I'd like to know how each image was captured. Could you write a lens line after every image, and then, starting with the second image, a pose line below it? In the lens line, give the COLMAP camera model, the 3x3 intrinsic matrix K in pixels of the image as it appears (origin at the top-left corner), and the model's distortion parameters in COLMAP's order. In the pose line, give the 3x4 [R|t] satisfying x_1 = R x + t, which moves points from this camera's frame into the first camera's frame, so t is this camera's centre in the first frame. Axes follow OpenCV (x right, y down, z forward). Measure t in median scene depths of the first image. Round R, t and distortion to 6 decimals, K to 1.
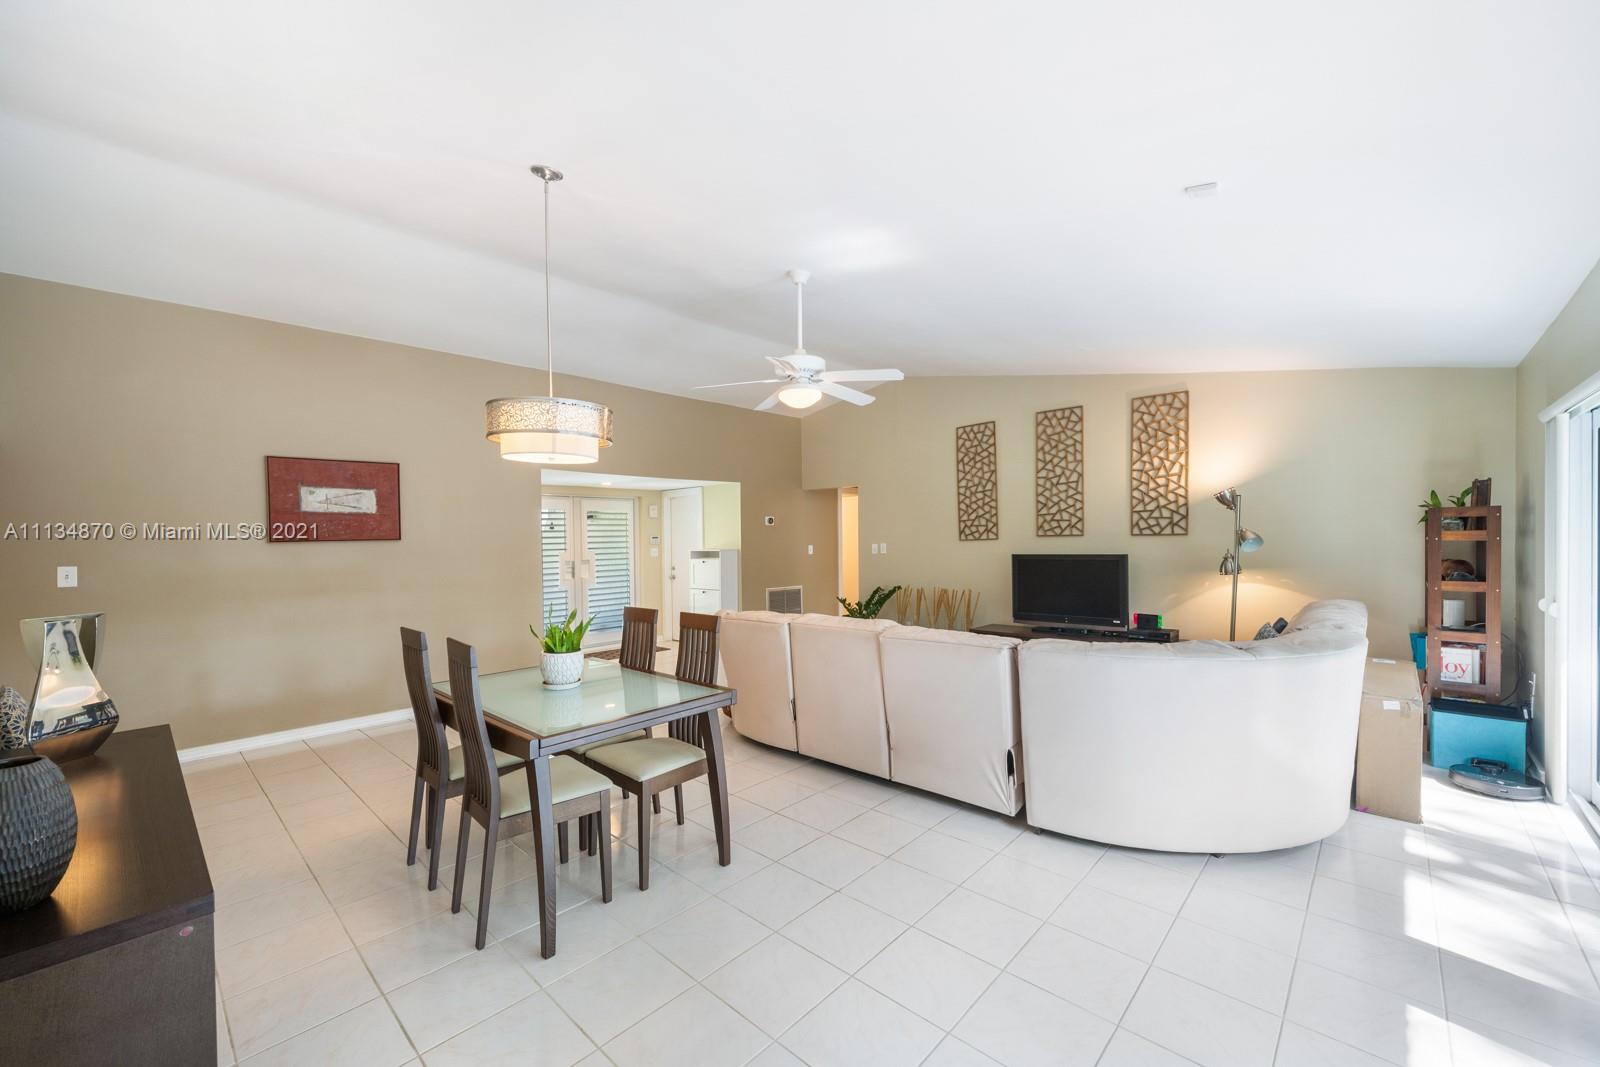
lens RADIAL K [[637.0, 0, 803.6], [0, 637.0, 546.5], [0, 0, 1]] dist [0.000272, -0.000116]
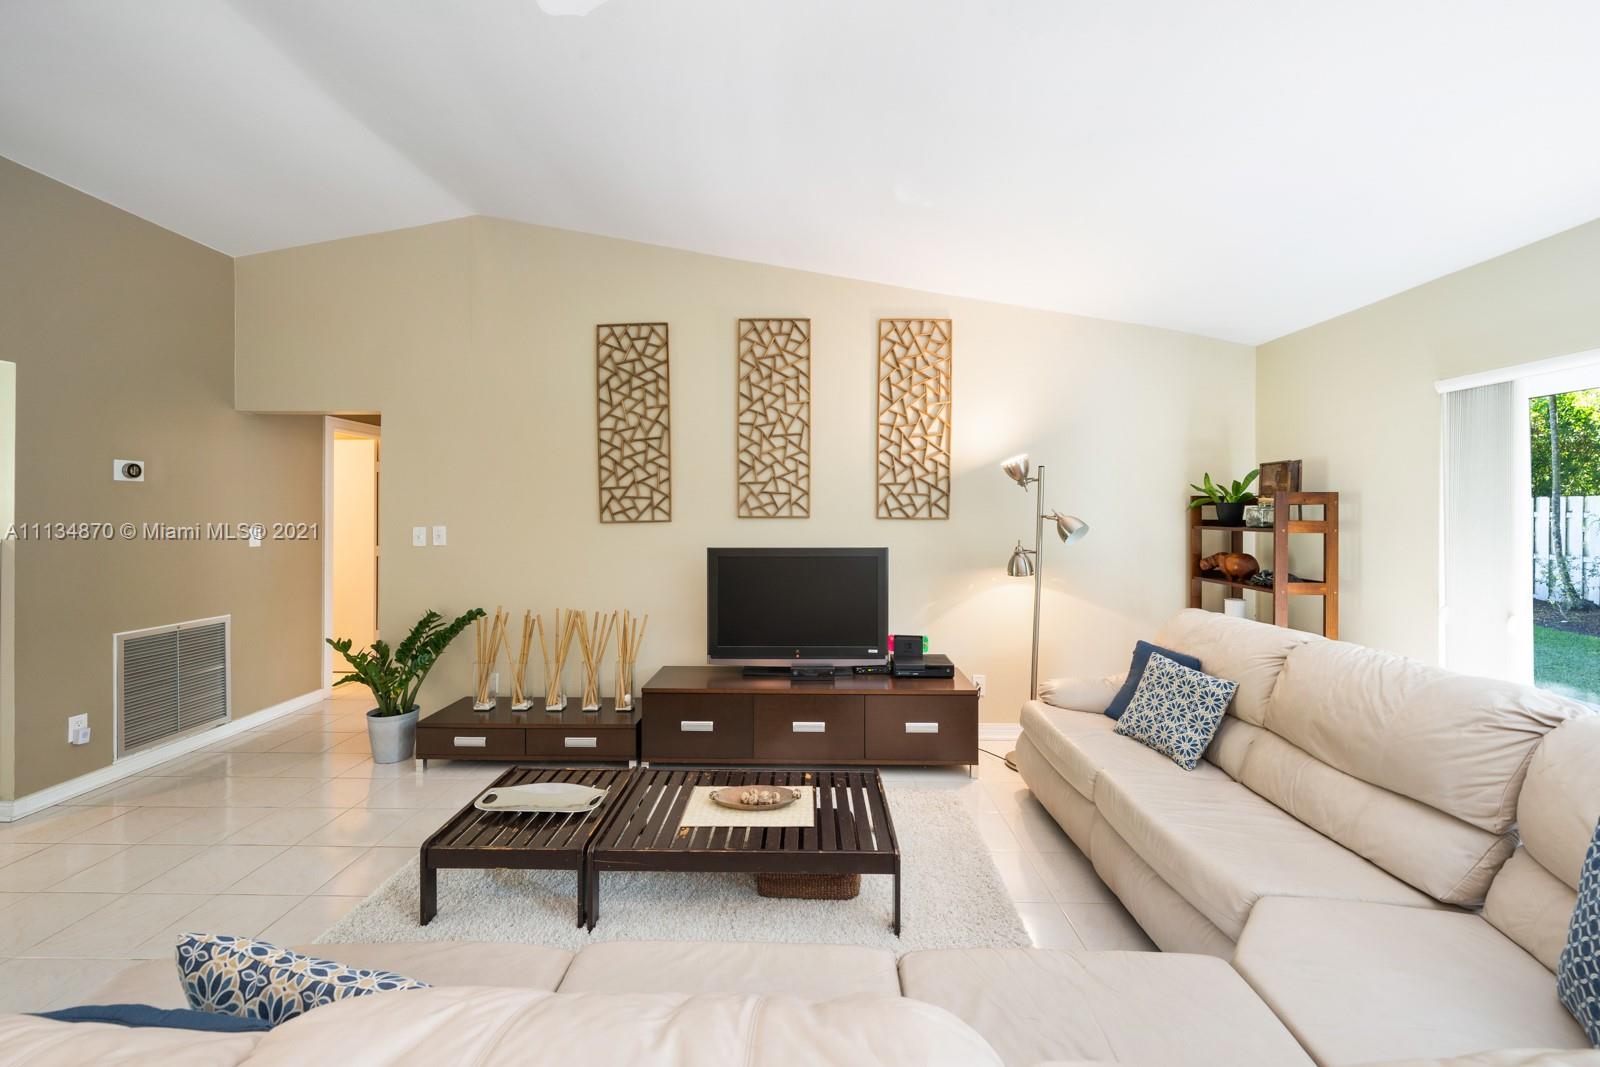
lens RADIAL K [[637.0, 0, 800.5], [0, 637.0, 517.7], [0, 0, 1]] dist [0.000272, -0.000116]
pose [[0.751447, 0.018996, 0.659520, 0.003833], [-0.006687, 0.999753, -0.021177, -0.003229], [-0.659760, 0.011503, 0.751388, 0.495611]]
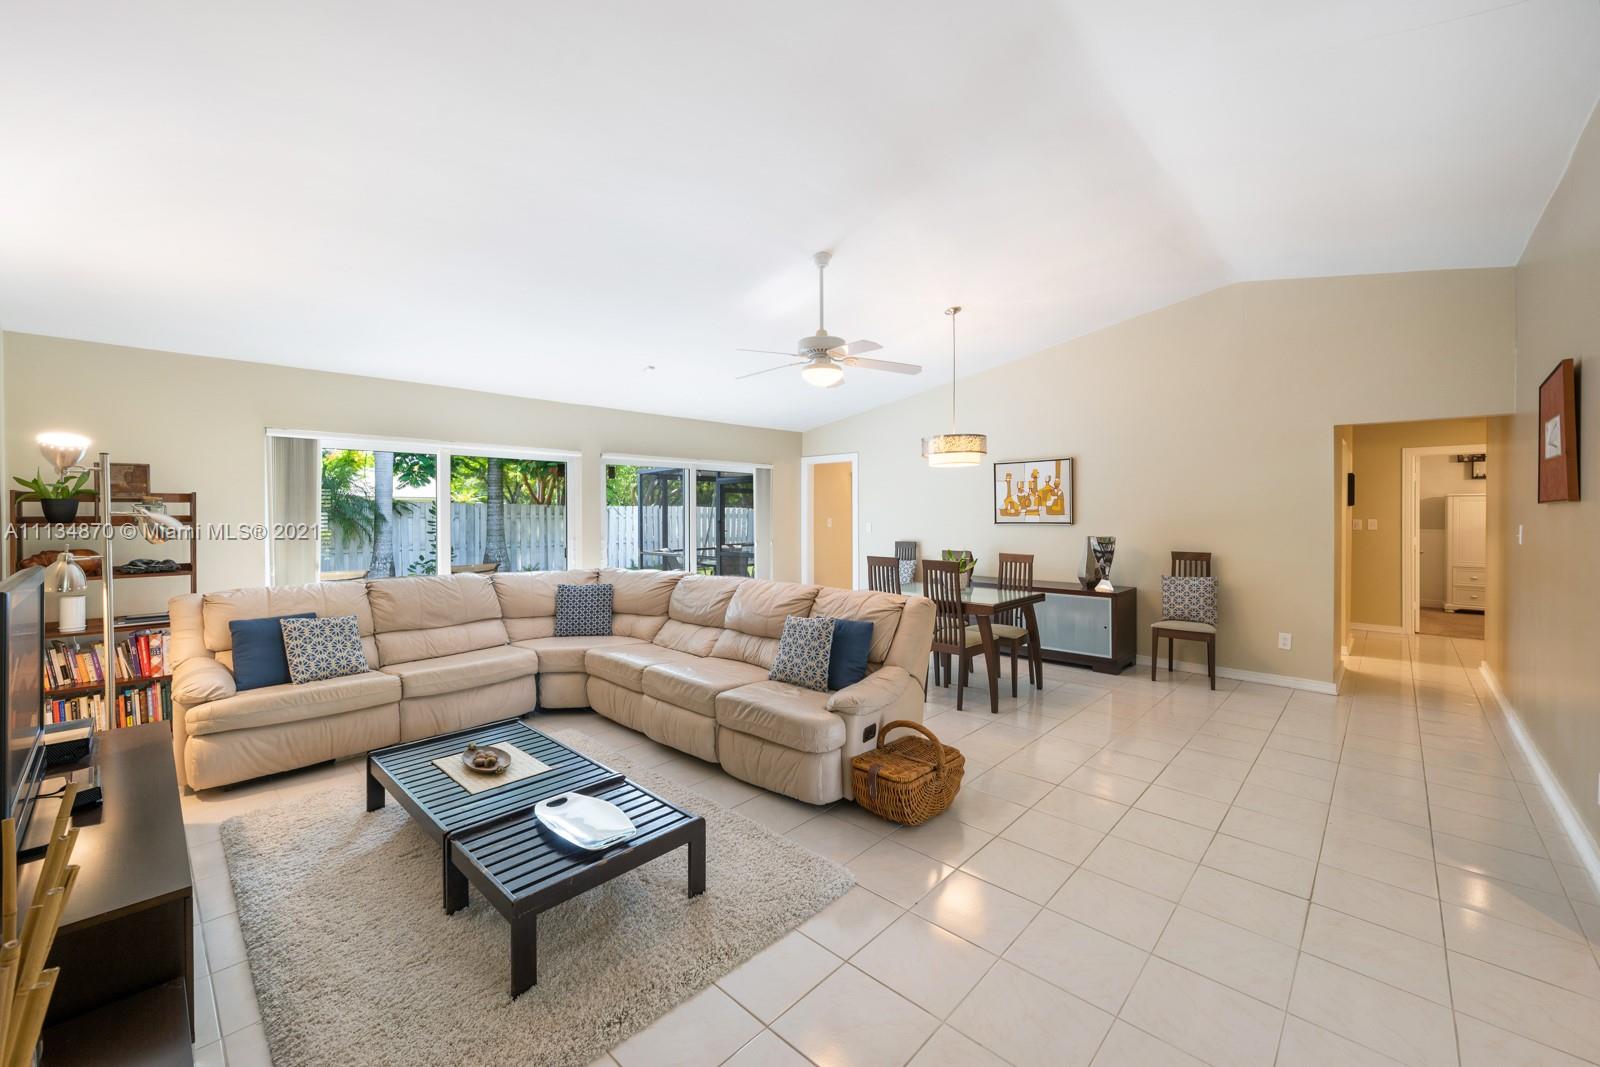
lens RADIAL K [[637.0, 0, 813.1], [0, 637.0, 512.0], [0, 0, 1]] dist [0.000272, -0.000116]
pose [[-0.999717, 0.023682, 0.002401, 0.010684], [0.023732, 0.999445, 0.023363, -0.017525], [-0.001846, 0.023413, -0.999724, 1.249123]]
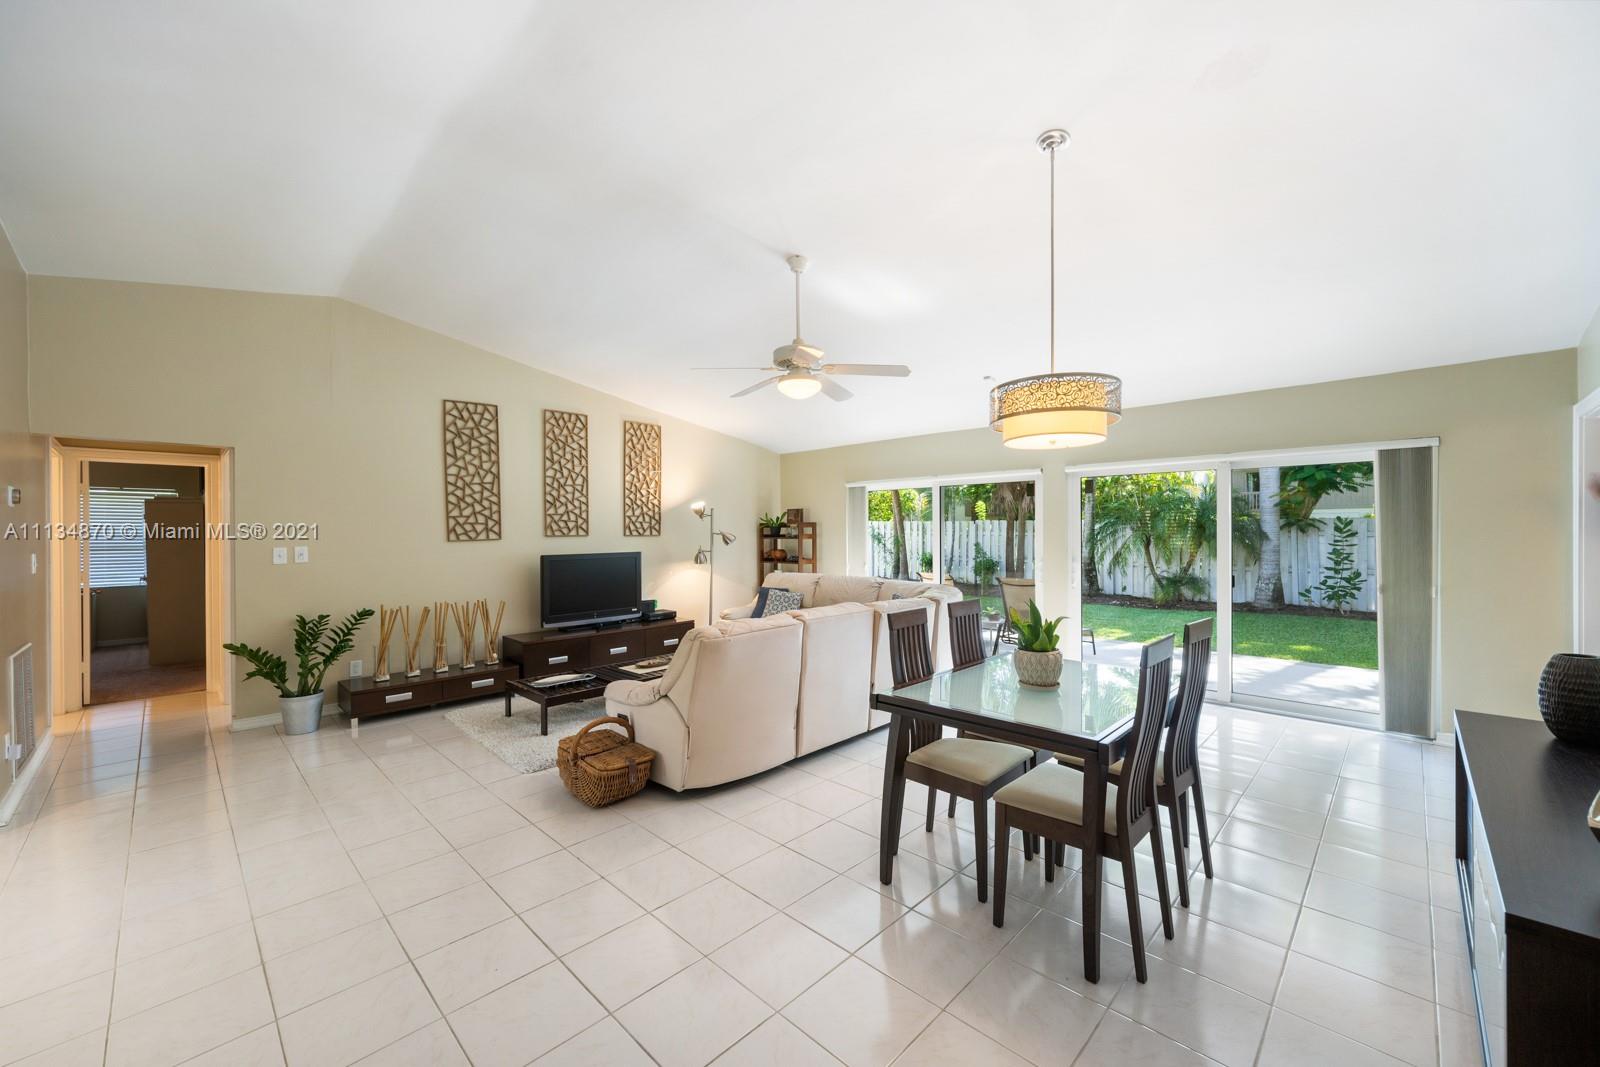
lens RADIAL K [[637.0, 0, 815.6], [0, 637.0, 519.0], [0, 0, 1]] dist [0.000272, -0.000116]
pose [[0.012201, 0.045863, 0.998873, -0.599426], [0.029187, 0.998506, -0.046202, 0.014448], [-0.999500, 0.029718, 0.010844, 0.580143]]
